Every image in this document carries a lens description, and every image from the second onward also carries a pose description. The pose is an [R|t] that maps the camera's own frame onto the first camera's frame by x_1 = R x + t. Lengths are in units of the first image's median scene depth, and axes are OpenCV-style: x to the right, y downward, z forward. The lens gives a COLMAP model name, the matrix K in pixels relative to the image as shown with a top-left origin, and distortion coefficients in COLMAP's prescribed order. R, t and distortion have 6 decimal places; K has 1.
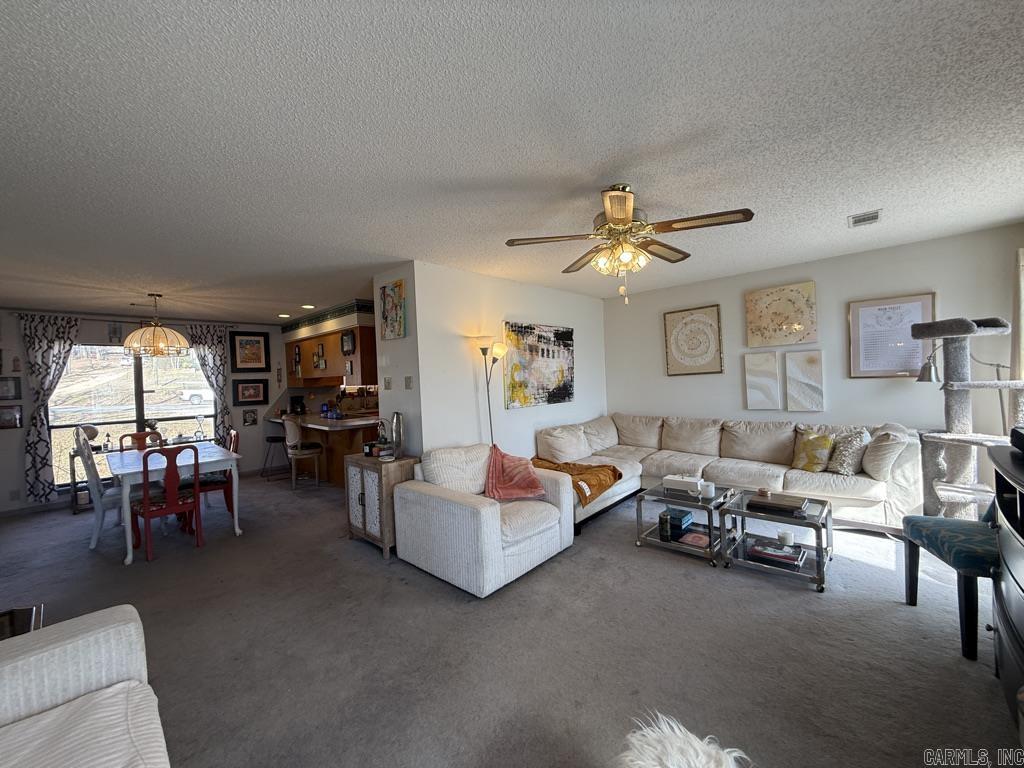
lens RADIAL K [[408.2, 0, 508.1], [0, 408.2, 383.5], [0, 0, 1]] dist [-0.001183, 0.000185]
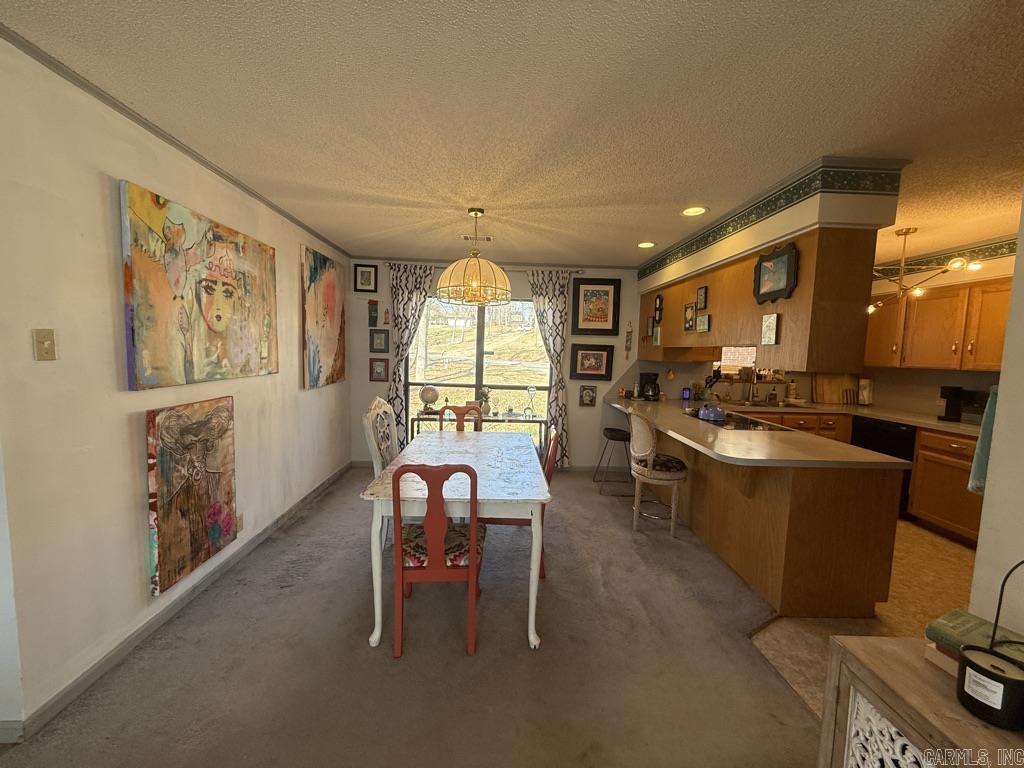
lens RADIAL K [[408.2, 0, 508.8], [0, 408.2, 384.3], [0, 0, 1]] dist [-0.001183, 0.000185]
pose [[0.705907, 0.117128, -0.698553, -0.250596], [-0.066774, 0.992845, 0.098996, -0.002413], [0.705150, -0.023236, 0.708677, 0.429727]]
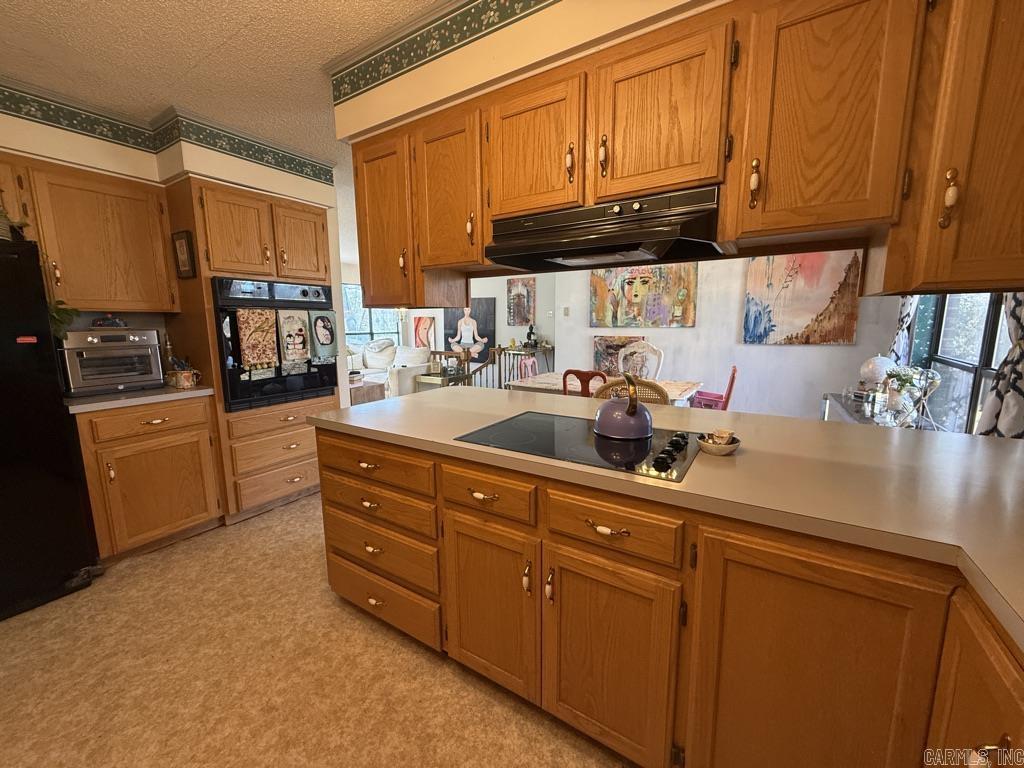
lens RADIAL K [[408.2, 0, 509.0], [0, 408.2, 383.5], [0, 0, 1]] dist [-0.001183, 0.000185]
pose [[-0.981990, 0.072100, -0.174637, -0.343715], [0.040762, 0.983403, 0.176799, 0.009602], [0.184485, 0.166496, -0.968630, 1.320668]]
